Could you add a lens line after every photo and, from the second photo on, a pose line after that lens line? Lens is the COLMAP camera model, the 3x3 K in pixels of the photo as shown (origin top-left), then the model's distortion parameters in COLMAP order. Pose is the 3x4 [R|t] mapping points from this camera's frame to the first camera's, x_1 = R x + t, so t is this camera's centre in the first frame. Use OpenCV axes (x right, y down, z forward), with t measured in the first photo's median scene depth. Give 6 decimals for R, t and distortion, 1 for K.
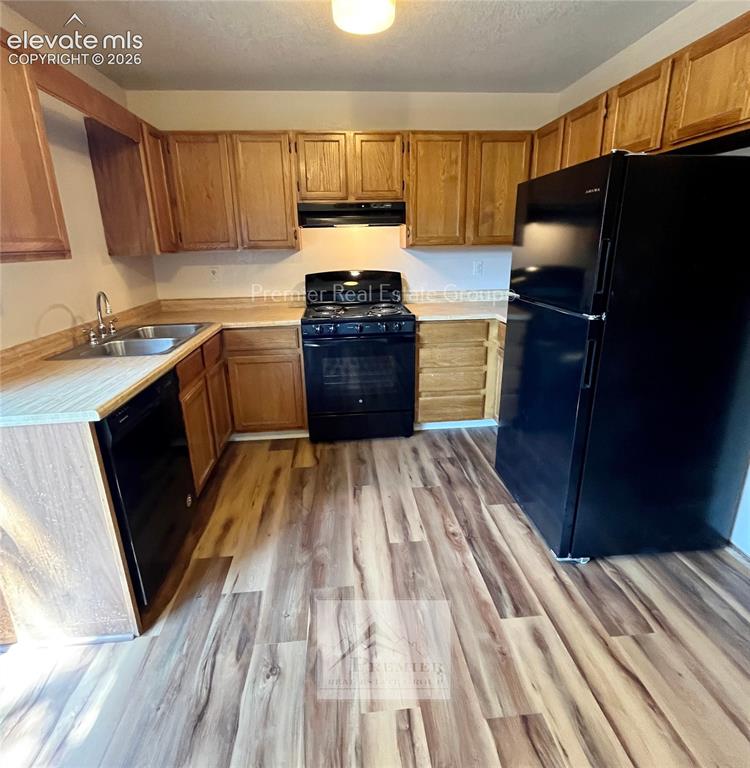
lens RADIAL K [[375.2, 0, 363.6], [0, 375.2, 347.2], [0, 0, 1]] dist [-0.001291, -0.000224]
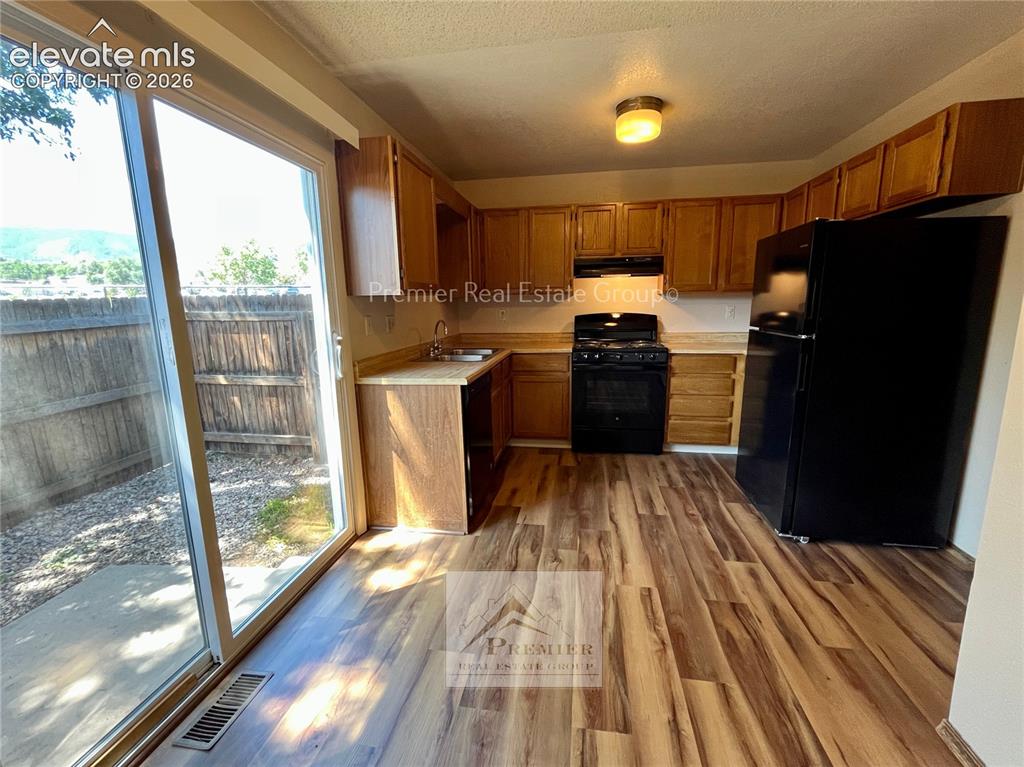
lens RADIAL K [[417.1, 0, 512.0], [0, 417.1, 383.5], [0, 0, 1]] dist [-0.003457, -0.000301]
pose [[0.971504, 0.050690, -0.231540, -0.039070], [-0.068242, 0.995319, -0.068430, 0.178325], [0.226987, 0.082281, 0.970416, -0.462893]]
